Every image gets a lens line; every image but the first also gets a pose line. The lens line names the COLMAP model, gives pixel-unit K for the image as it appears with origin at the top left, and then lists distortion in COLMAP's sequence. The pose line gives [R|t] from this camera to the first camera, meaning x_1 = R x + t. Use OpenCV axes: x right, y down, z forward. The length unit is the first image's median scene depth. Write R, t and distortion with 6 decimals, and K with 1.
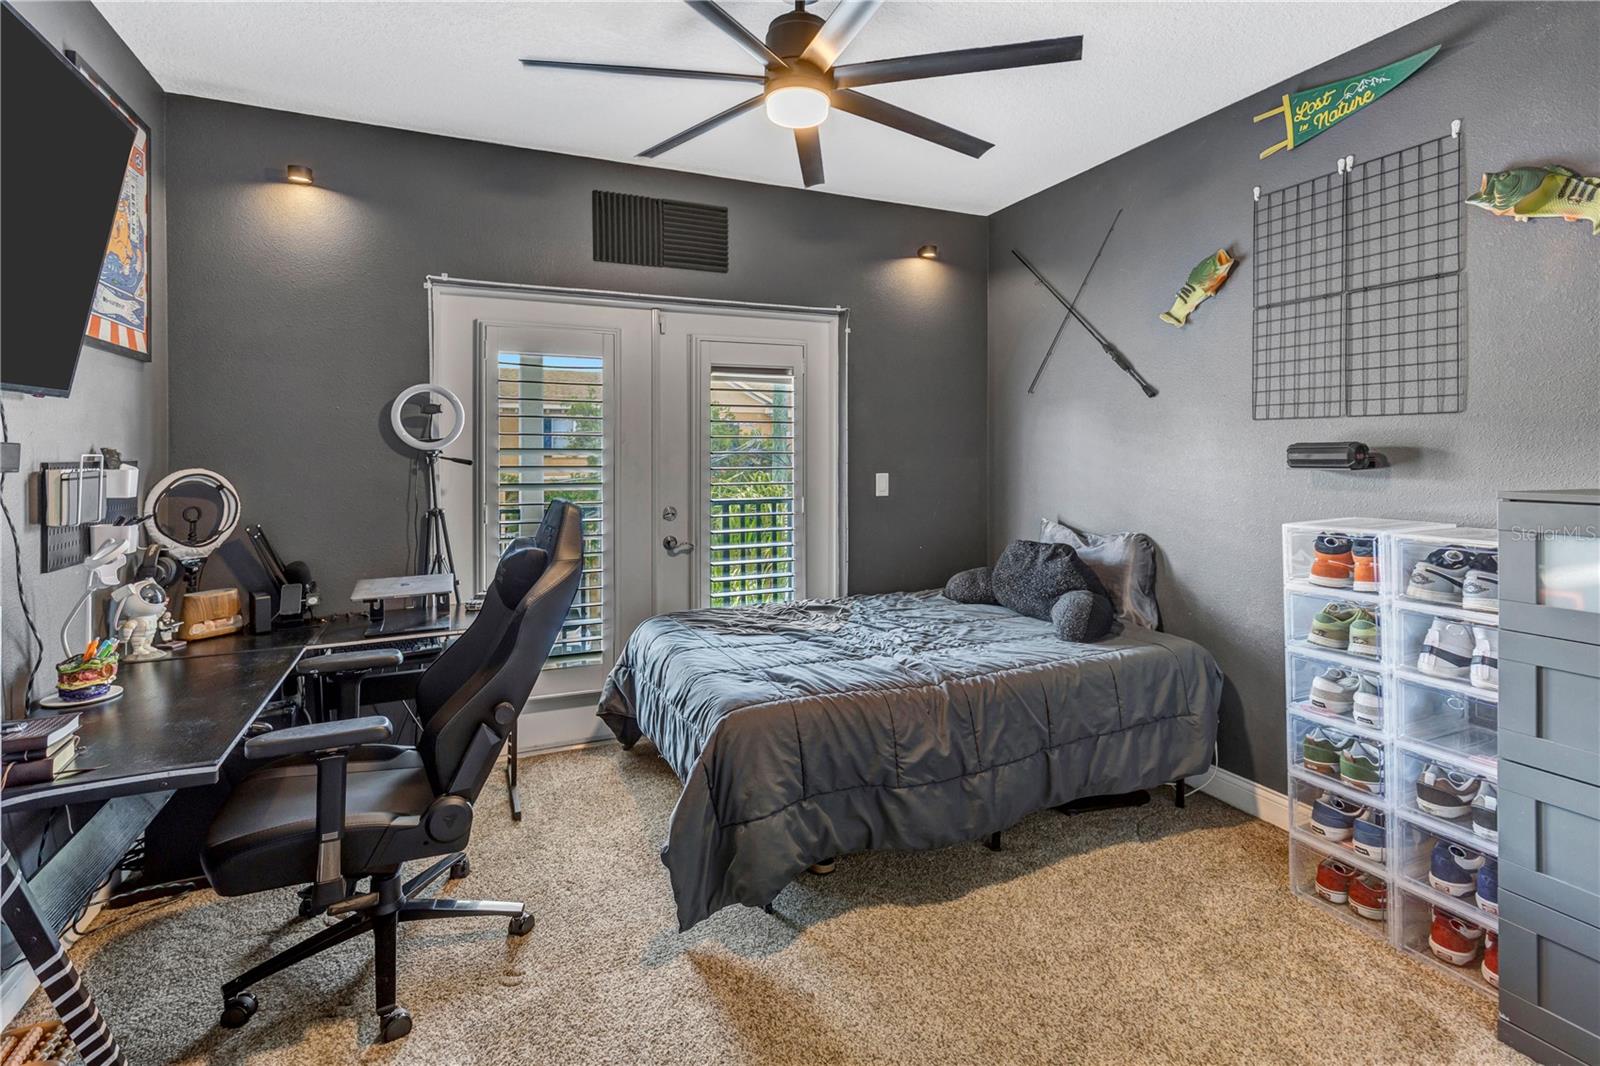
lens RADIAL K [[705.4, 0, 796.2], [0, 705.4, 447.4], [0, 0, 1]] dist [0.015065, -0.009731]
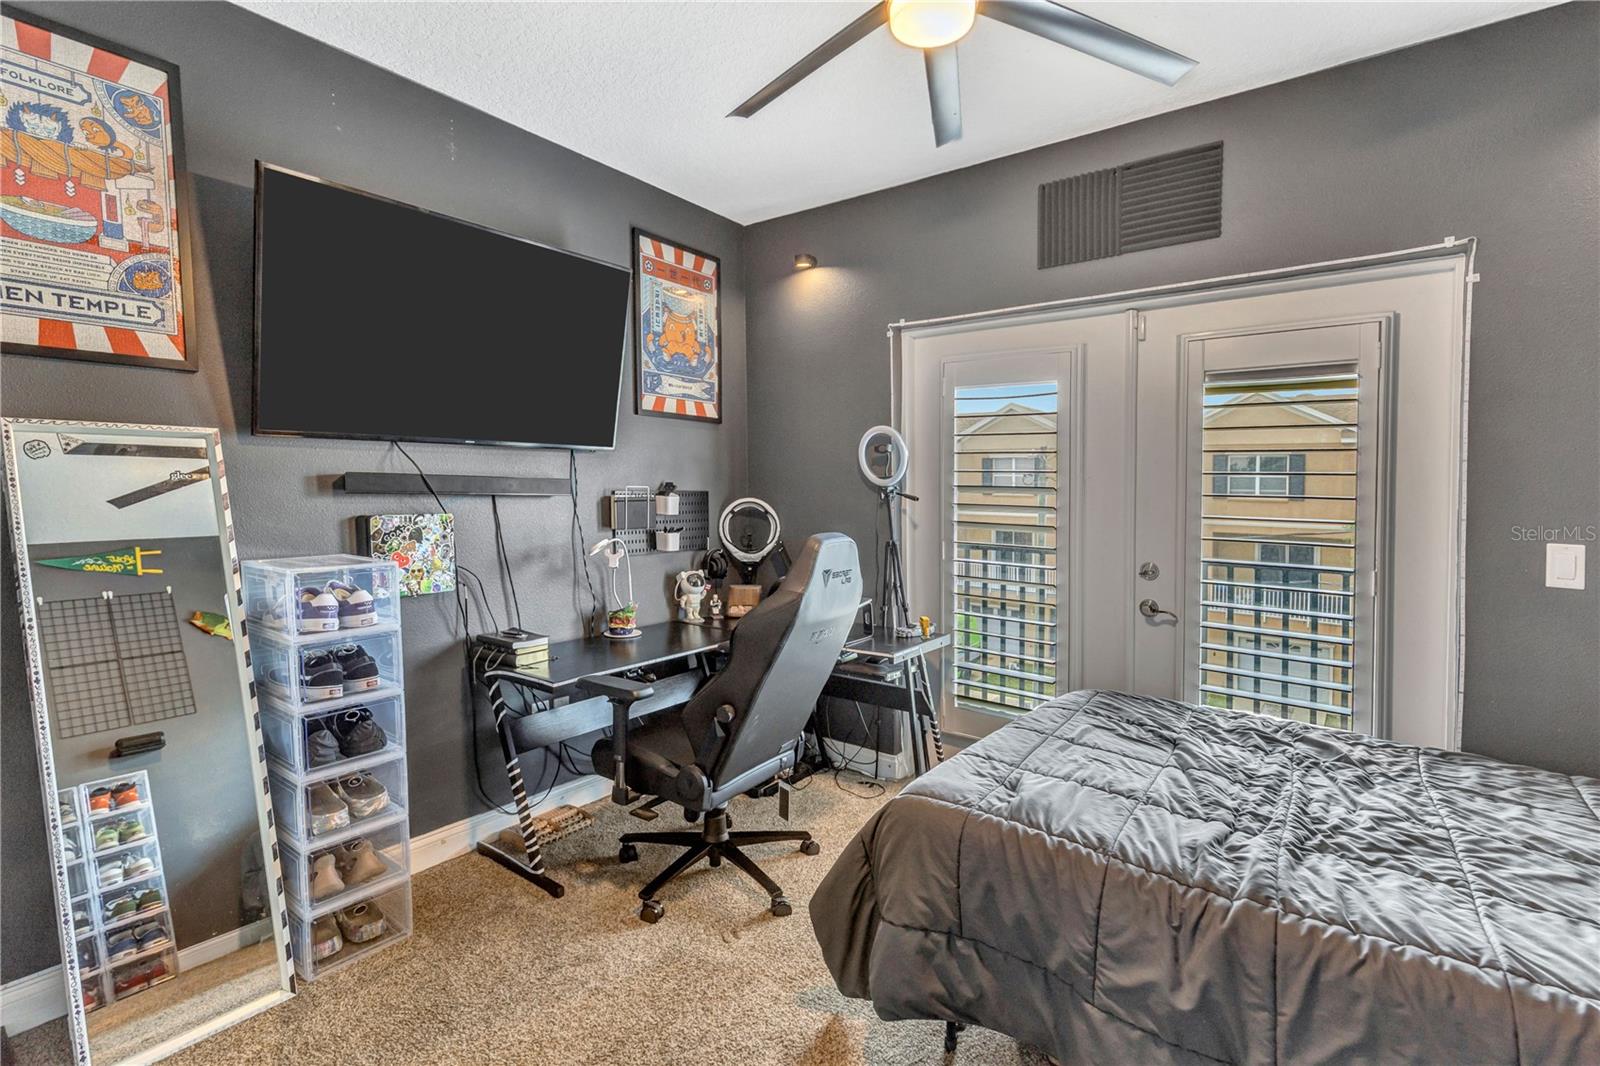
lens RADIAL K [[720.0, 0, 791.0], [0, 720.0, 546.0], [0, 0, 1]] dist [0.011218, -0.000744]
pose [[0.515974, 0.079177, -0.852937, 0.449280], [-0.010526, 0.996230, 0.086111, 0.000939], [0.856539, -0.035453, 0.514862, 0.357539]]
